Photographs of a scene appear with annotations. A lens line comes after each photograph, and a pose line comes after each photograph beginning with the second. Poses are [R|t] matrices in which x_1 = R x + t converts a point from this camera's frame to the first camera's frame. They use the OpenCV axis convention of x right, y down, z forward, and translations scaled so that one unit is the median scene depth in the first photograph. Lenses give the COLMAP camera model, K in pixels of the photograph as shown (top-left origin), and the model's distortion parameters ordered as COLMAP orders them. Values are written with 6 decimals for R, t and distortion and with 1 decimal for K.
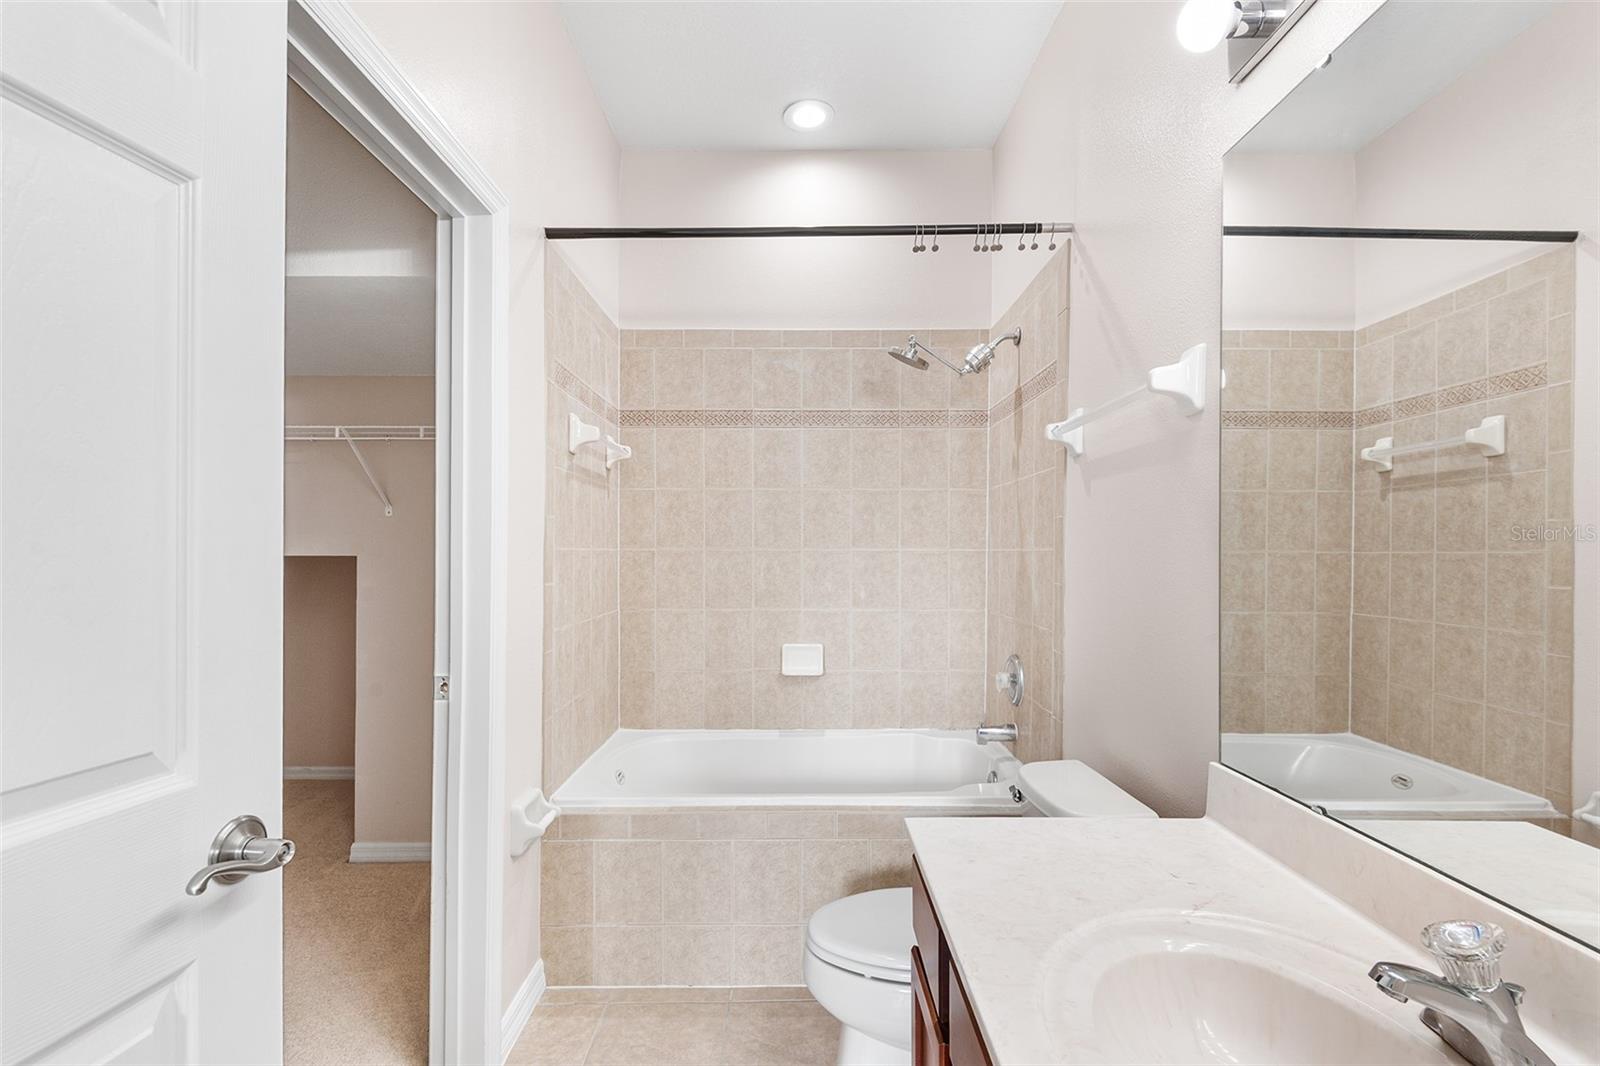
lens RADIAL K [[735.2, 0, 801.4], [0, 735.2, 552.6], [0, 0, 1]] dist [0.022323, -0.013237]
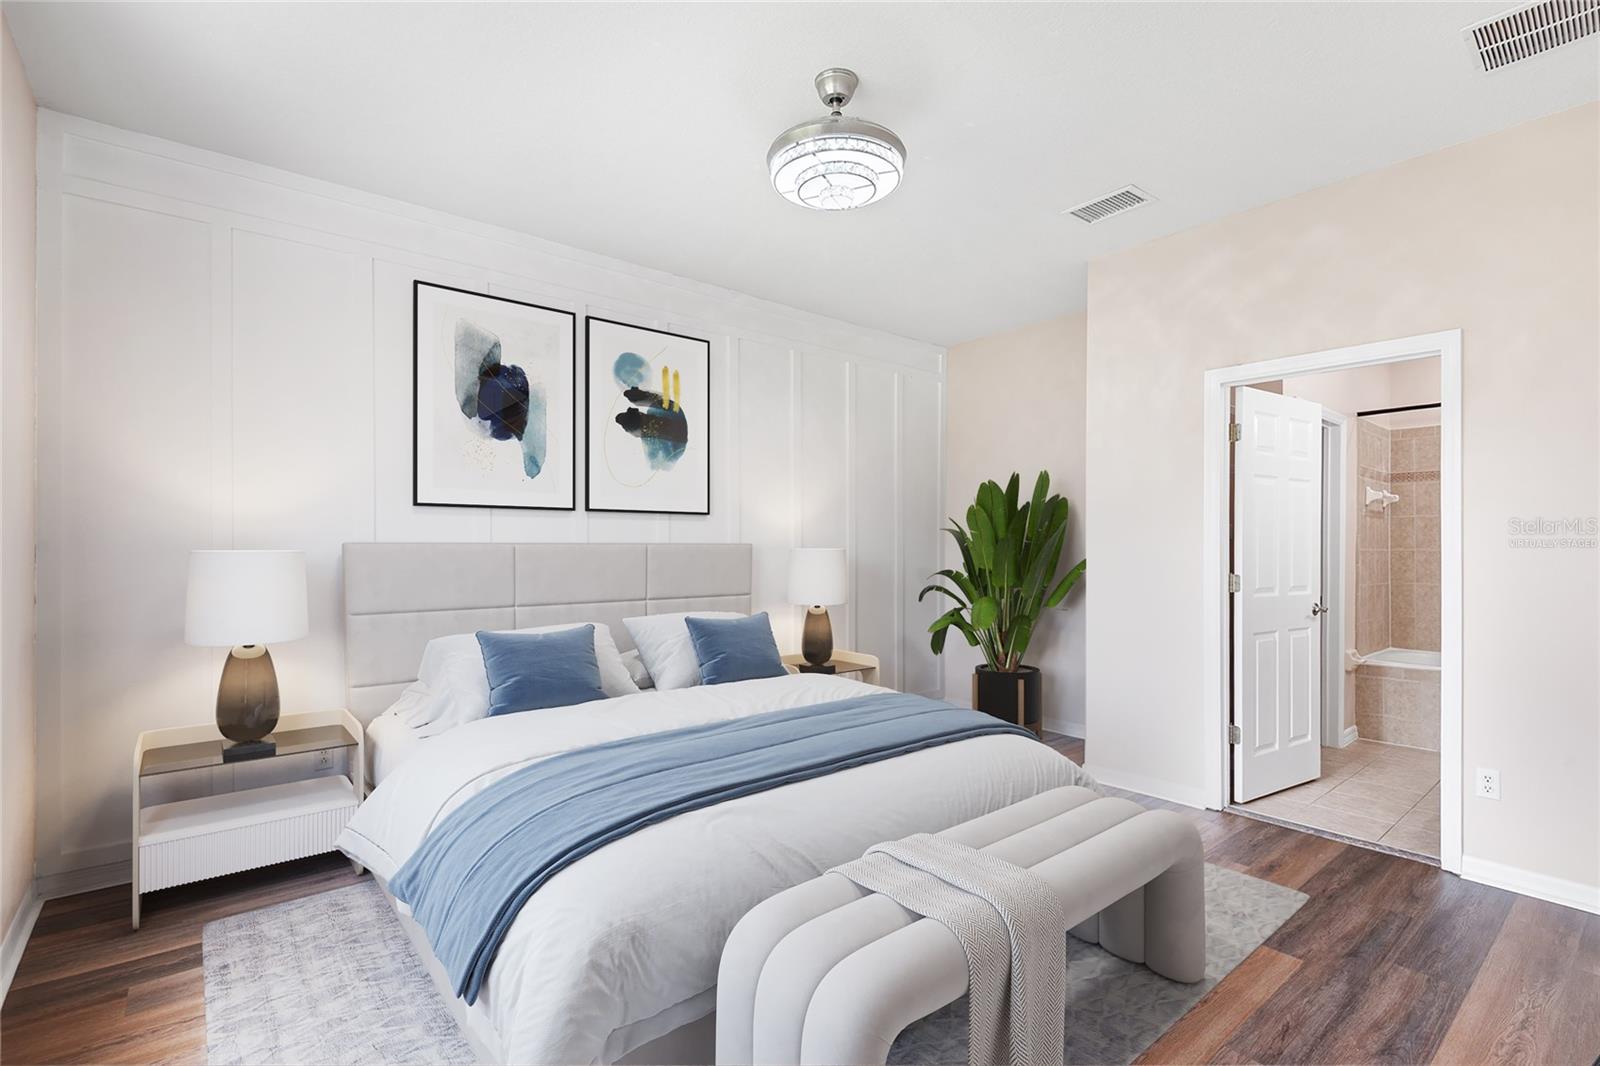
lens RADIAL K [[735.2, 0, 802.4], [0, 735.2, 543.2], [0, 0, 1]] dist [0.022323, -0.013237]
pose [[0.643676, -0.004009, -0.765288, 0.257676], [-0.006159, 0.999927, -0.010419, 0.008825], [0.765273, 0.011420, 0.643604, -1.500994]]
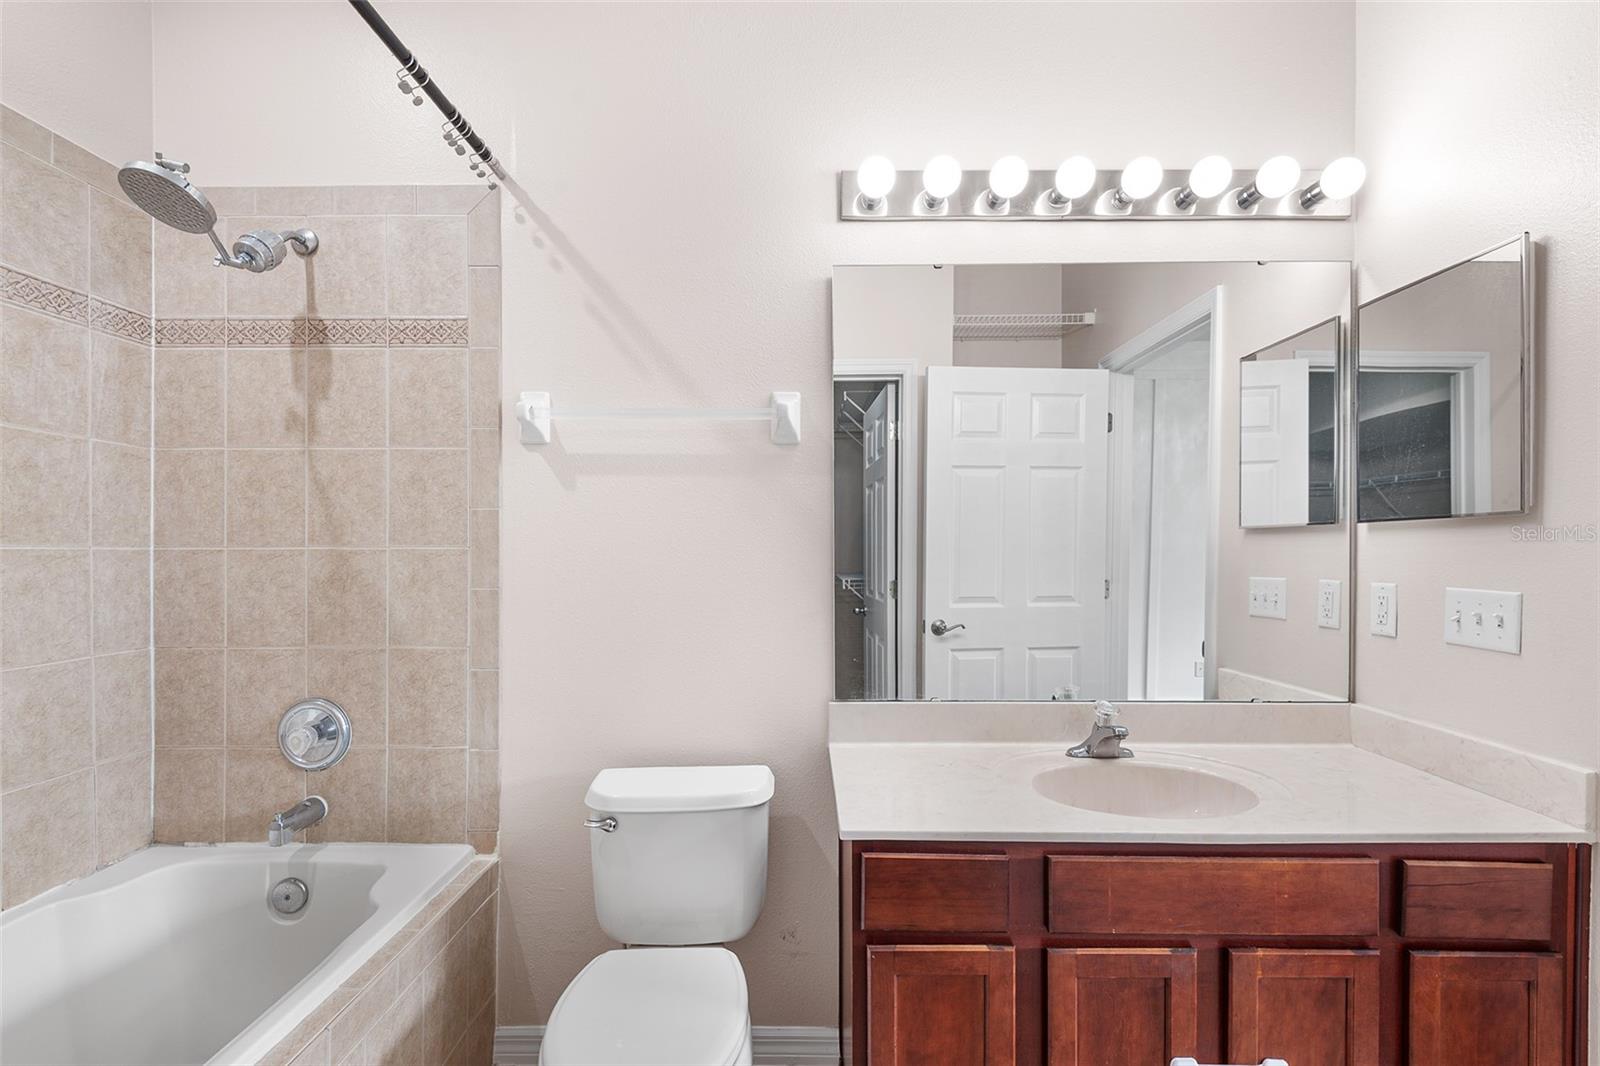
lens RADIAL K [[735.2, 0, 802.0], [0, 735.2, 563.1], [0, 0, 1]] dist [0.022323, -0.013237]
pose [[0.004745, -0.013856, 0.999893, -0.409618], [0.003520, 0.999898, 0.013839, 0.001473], [-0.999983, 0.003454, 0.004793, 0.531840]]
